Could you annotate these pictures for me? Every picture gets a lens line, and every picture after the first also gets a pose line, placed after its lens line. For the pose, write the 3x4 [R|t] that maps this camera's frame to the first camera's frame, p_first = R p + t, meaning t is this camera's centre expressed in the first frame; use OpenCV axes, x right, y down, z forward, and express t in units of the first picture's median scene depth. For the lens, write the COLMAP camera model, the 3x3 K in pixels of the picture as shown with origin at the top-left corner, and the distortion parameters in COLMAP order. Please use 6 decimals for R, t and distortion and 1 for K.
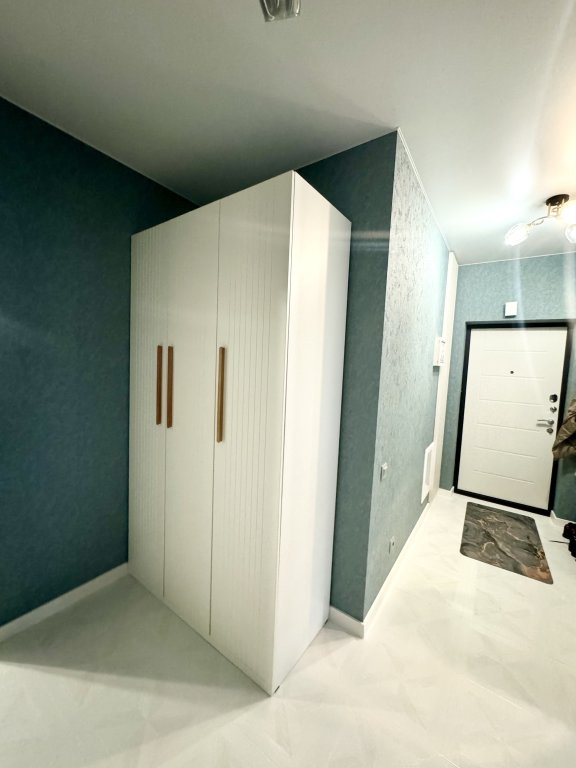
lens RADIAL K [[304.3, 0, 287.1], [0, 304.3, 383.9], [0, 0, 1]] dist [-0.003254, 0.000274]
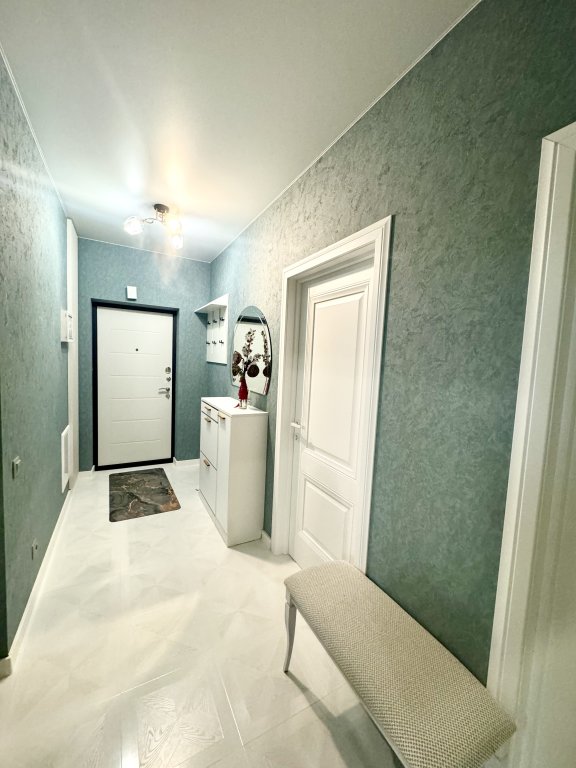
lens RADIAL K [[304.3, 0, 287.8], [0, 304.3, 383.8], [0, 0, 1]] dist [-0.003254, 0.000274]
pose [[0.443441, -0.095787, 0.891171, -0.040389], [0.040470, 0.995399, 0.086852, 0.014511], [-0.895389, -0.002448, 0.445277, -0.013363]]
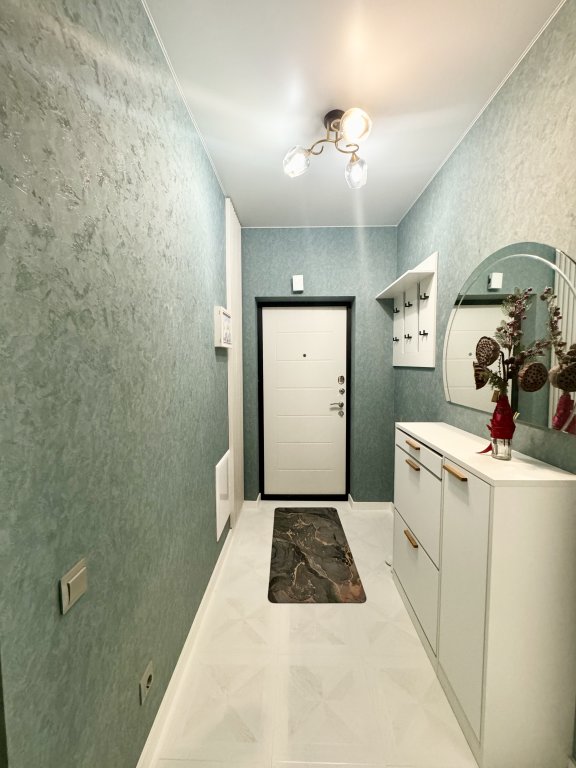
lens RADIAL K [[304.3, 0, 290.0], [0, 304.3, 381.6], [0, 0, 1]] dist [-0.003254, 0.000274]
pose [[0.827104, -0.079753, 0.556362, 0.216932], [0.081620, 0.996432, 0.021498, 0.020208], [-0.556091, 0.027629, 0.830662, 0.306004]]
